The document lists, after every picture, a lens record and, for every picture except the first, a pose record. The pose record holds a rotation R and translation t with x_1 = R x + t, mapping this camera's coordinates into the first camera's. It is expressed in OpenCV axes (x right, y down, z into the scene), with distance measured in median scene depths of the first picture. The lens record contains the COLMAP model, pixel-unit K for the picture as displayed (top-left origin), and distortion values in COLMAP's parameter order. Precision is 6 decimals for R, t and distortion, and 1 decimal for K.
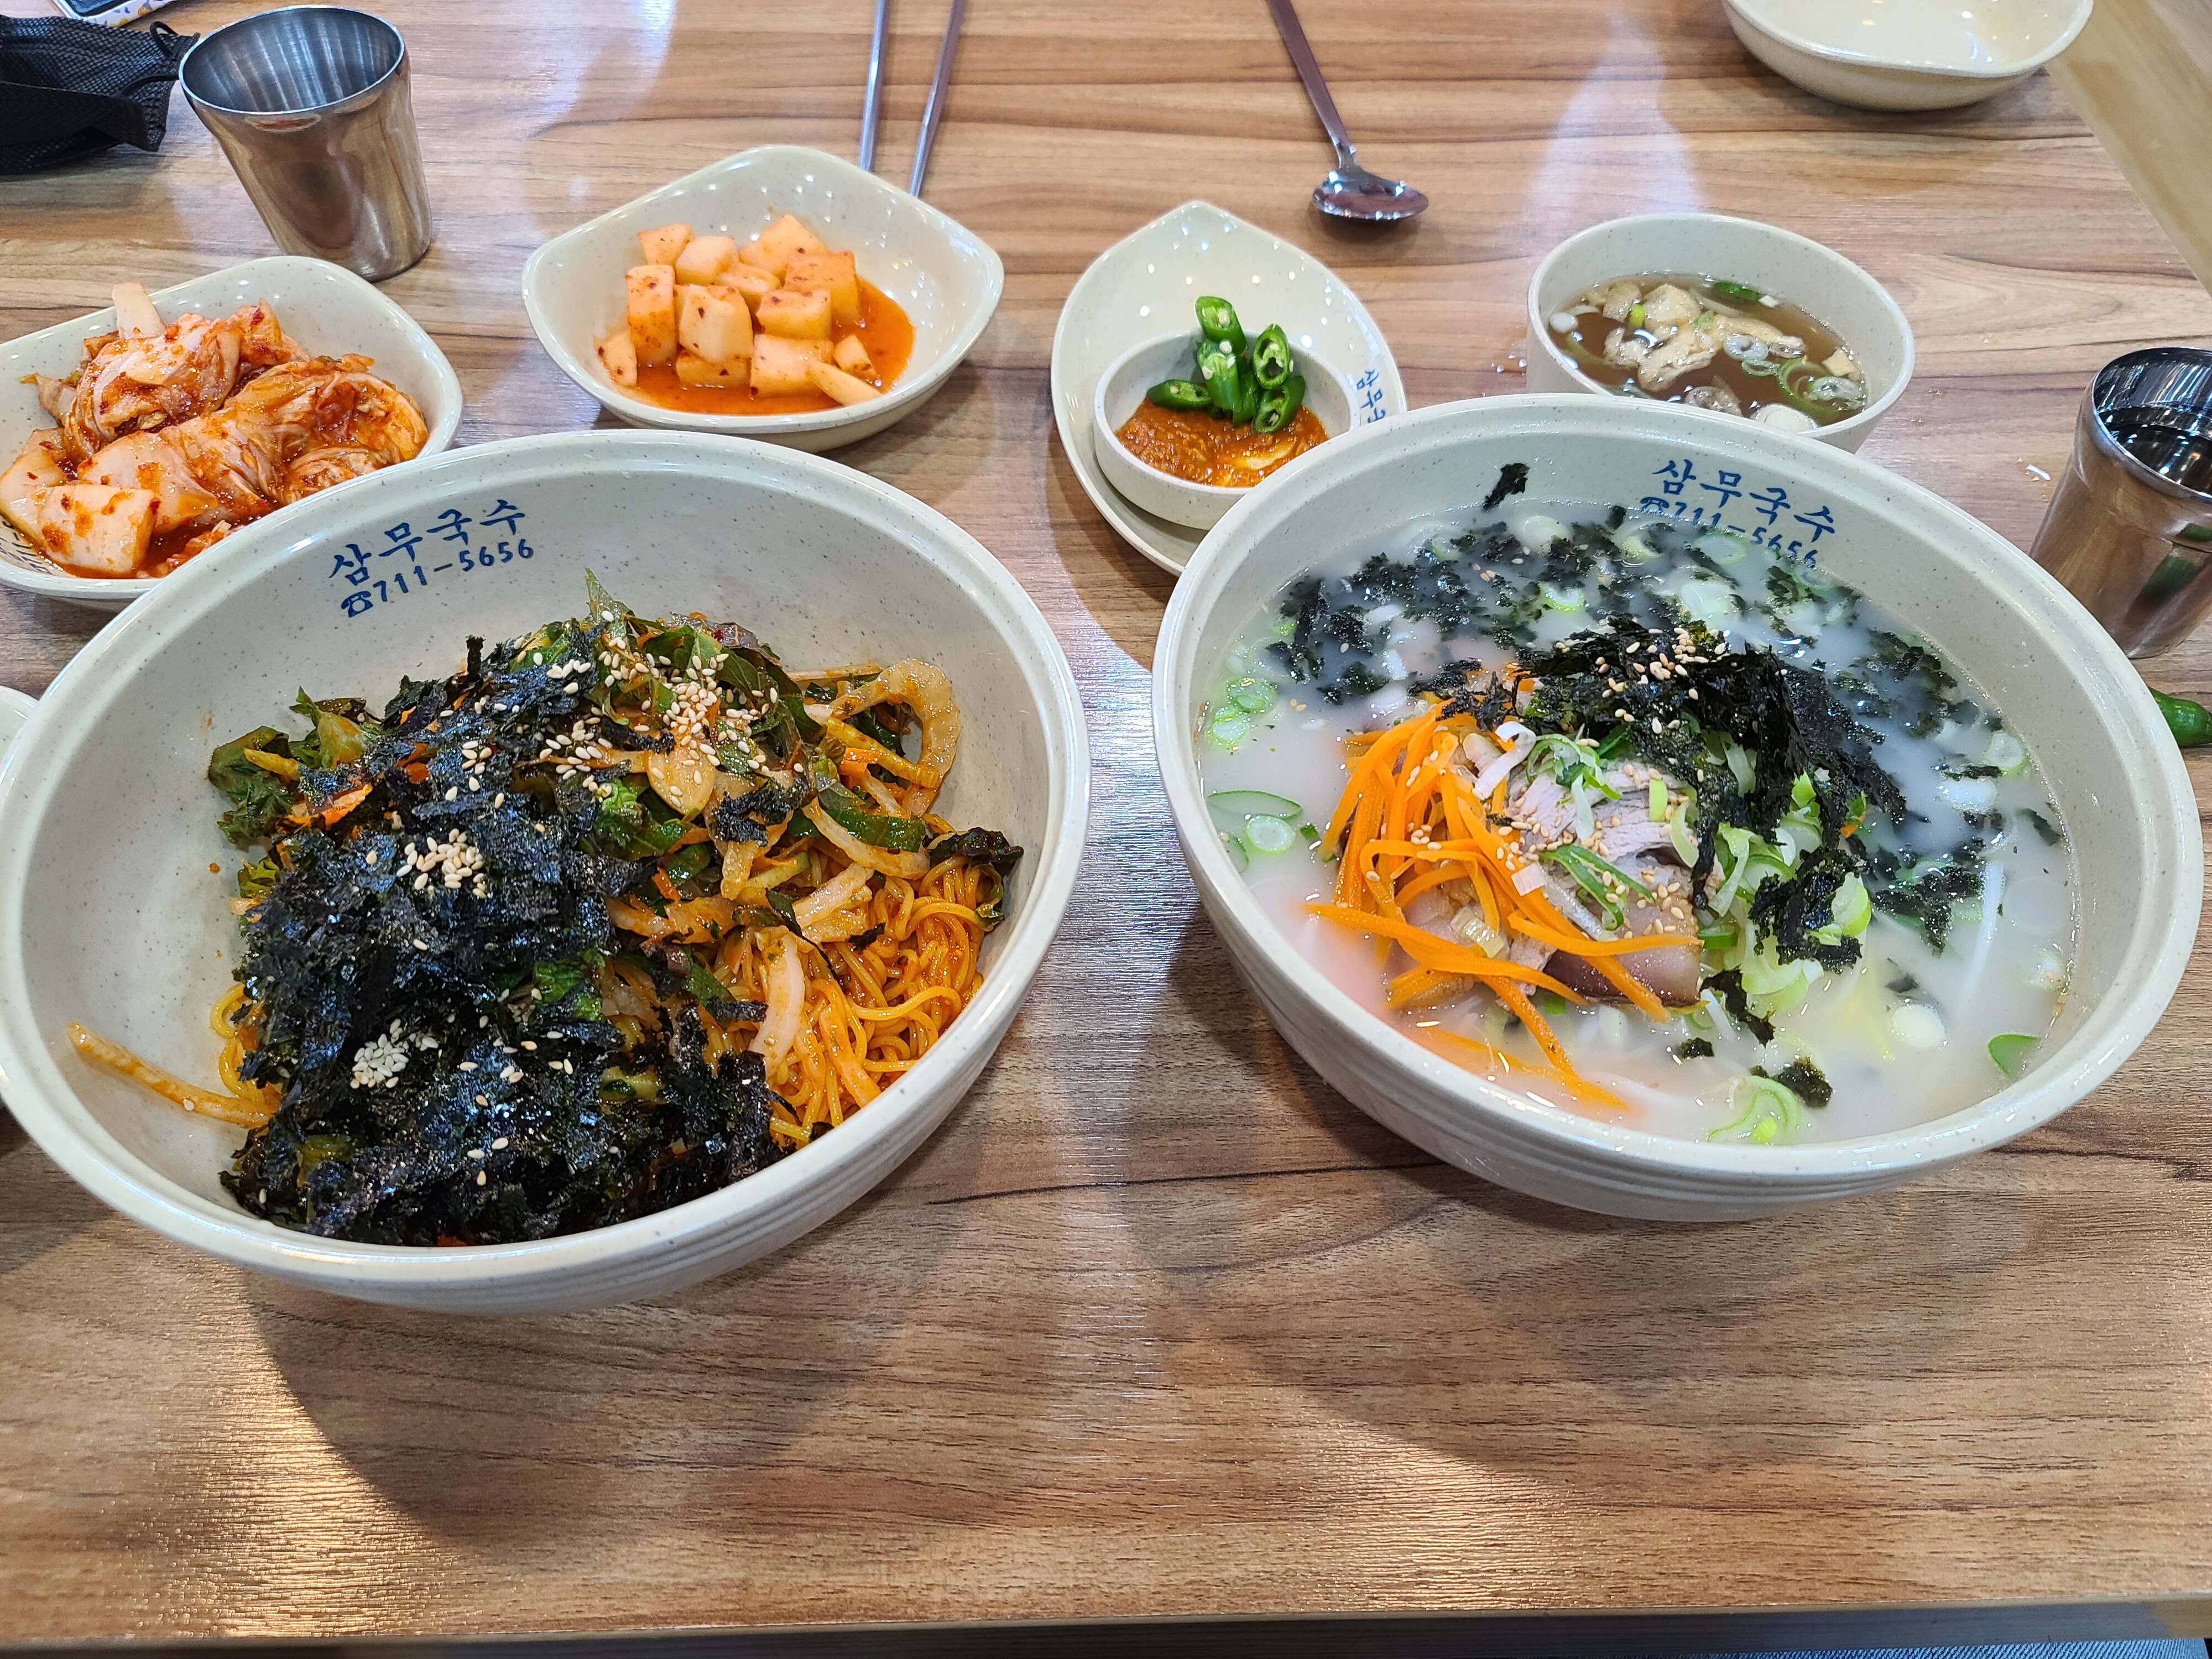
lens RADIAL K [[1633.2, 0, 1101.1], [0, 1633.2, 821.5], [0, 0, 1]] dist [-0.000909, 0.000431]
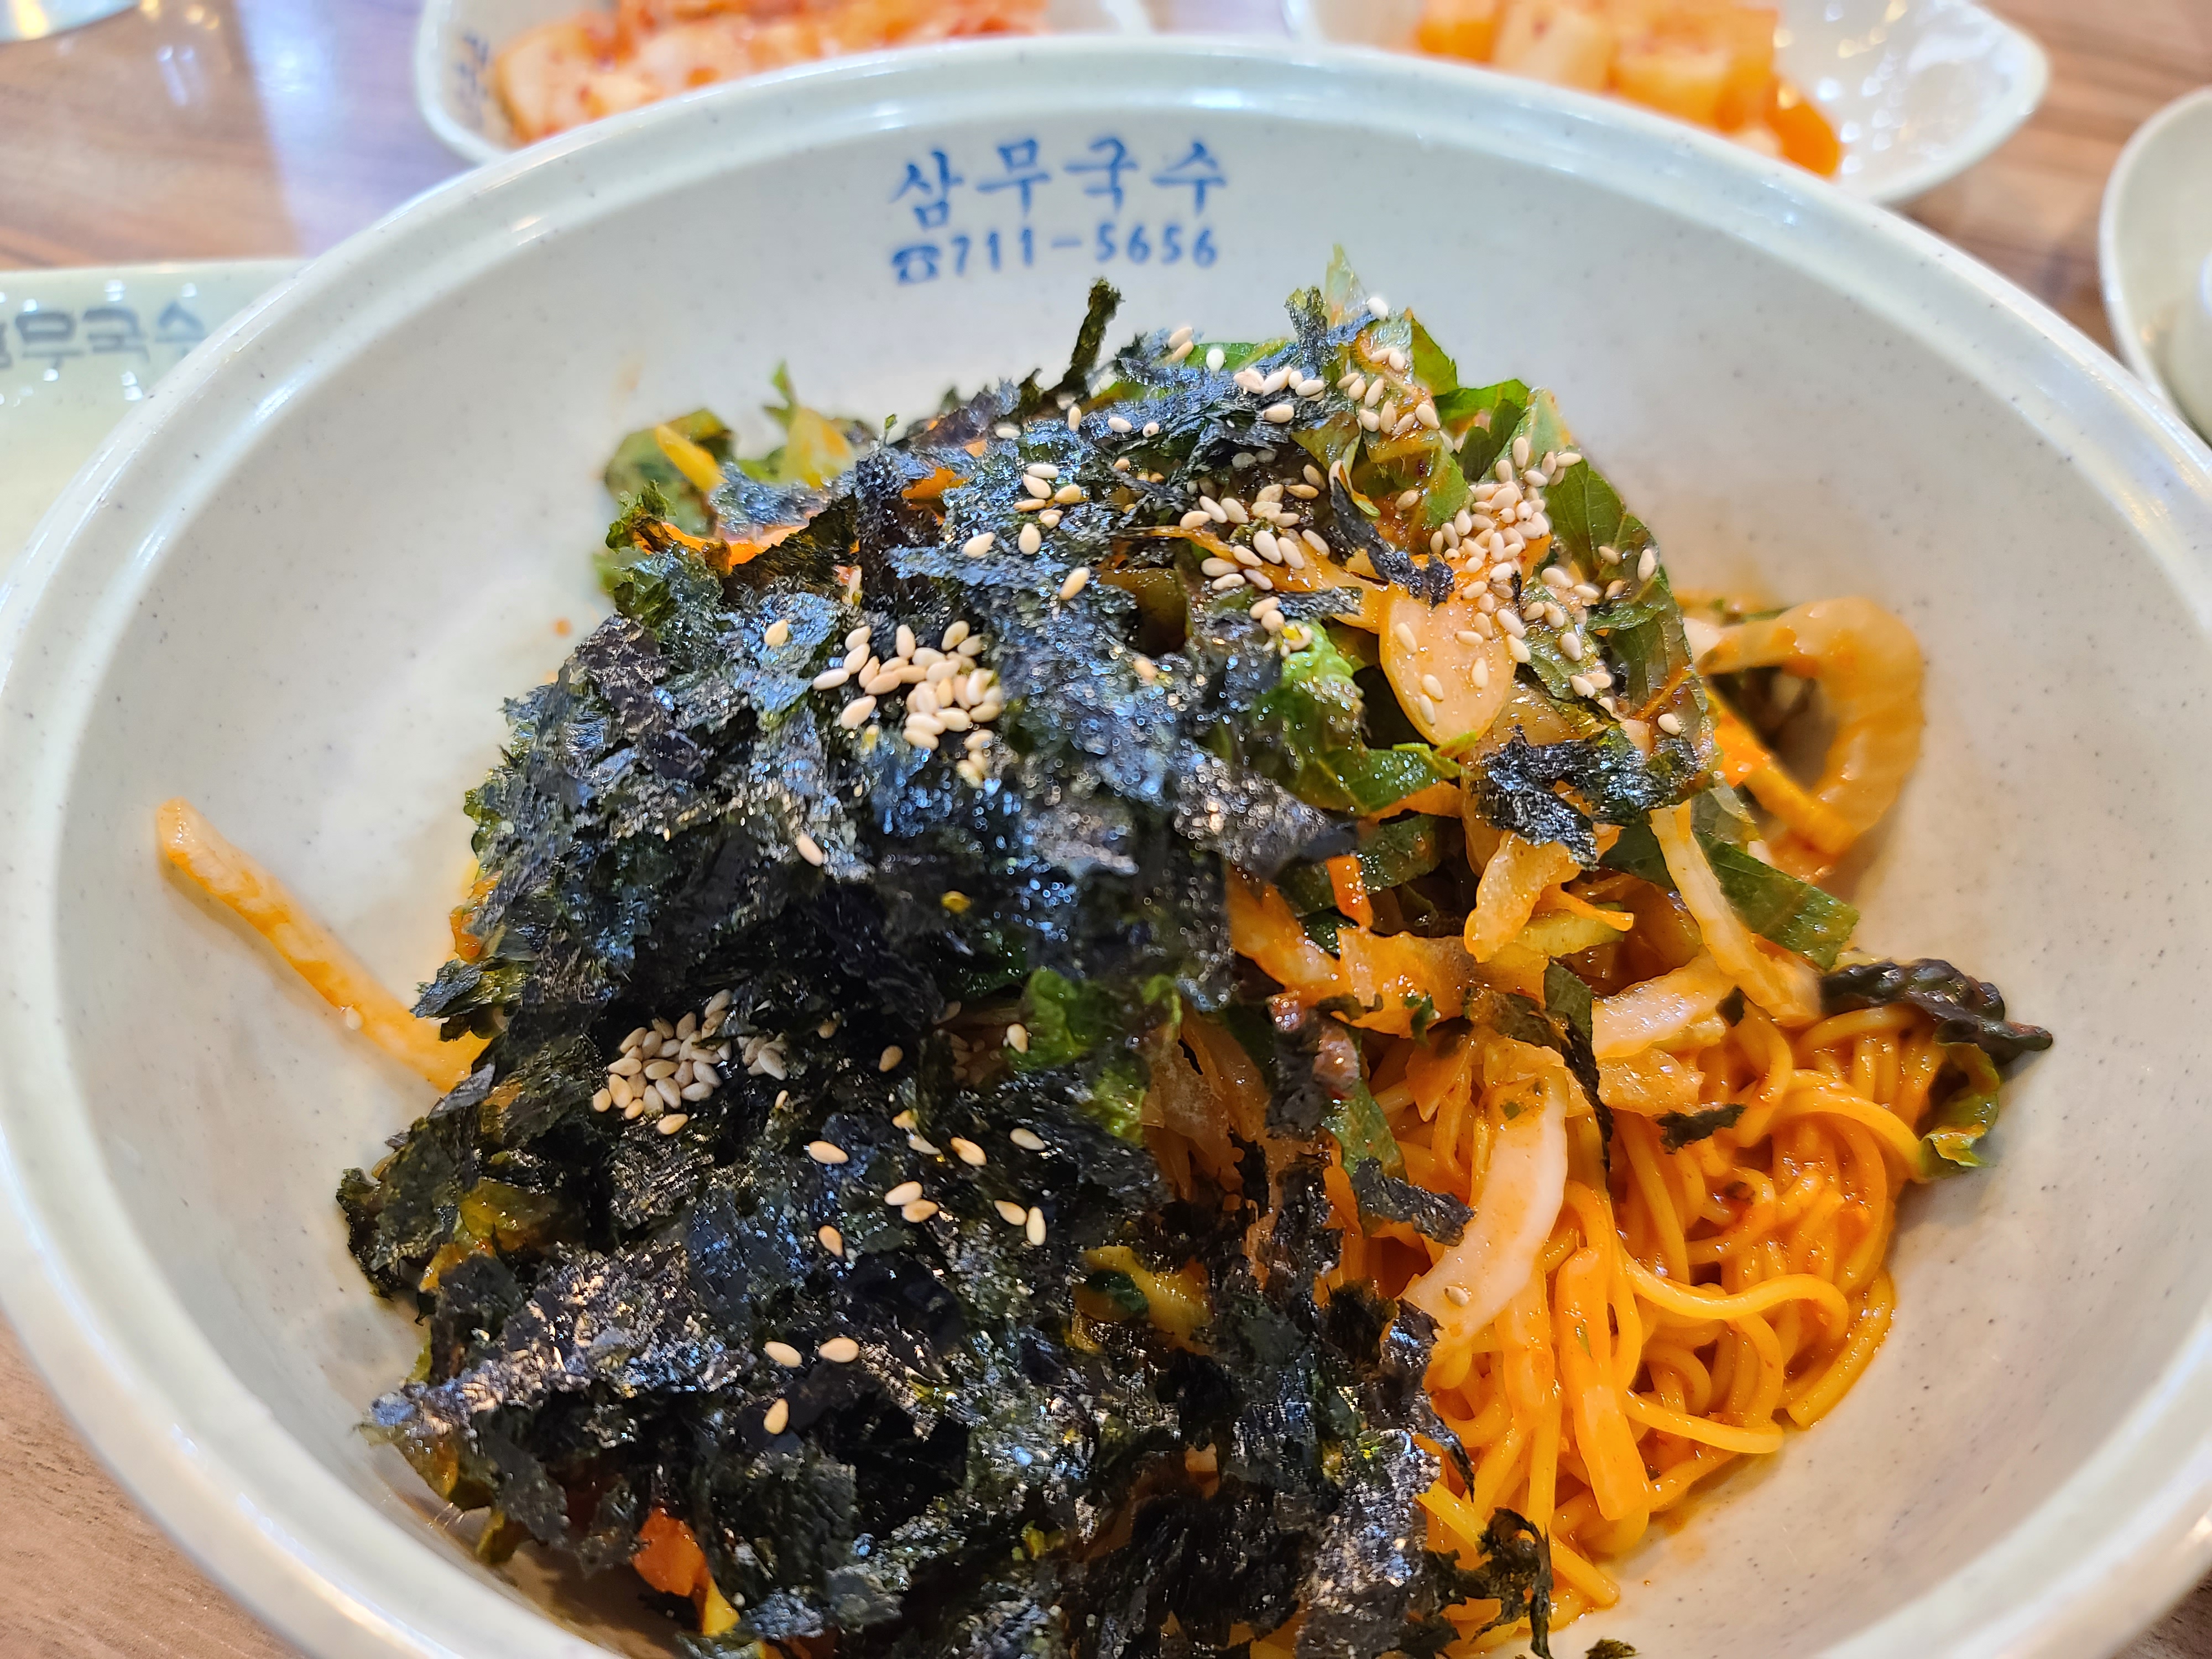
lens RADIAL K [[1589.1, 0, 1105.1], [0, 1589.1, 793.3], [0, 0, 1]] dist [0.001527, 0.065121]
pose [[0.922032, 0.279590, -0.267742, -0.218739], [-0.293765, 0.955781, -0.013571, 0.040539], [0.252108, 0.091166, 0.963395, 0.565517]]
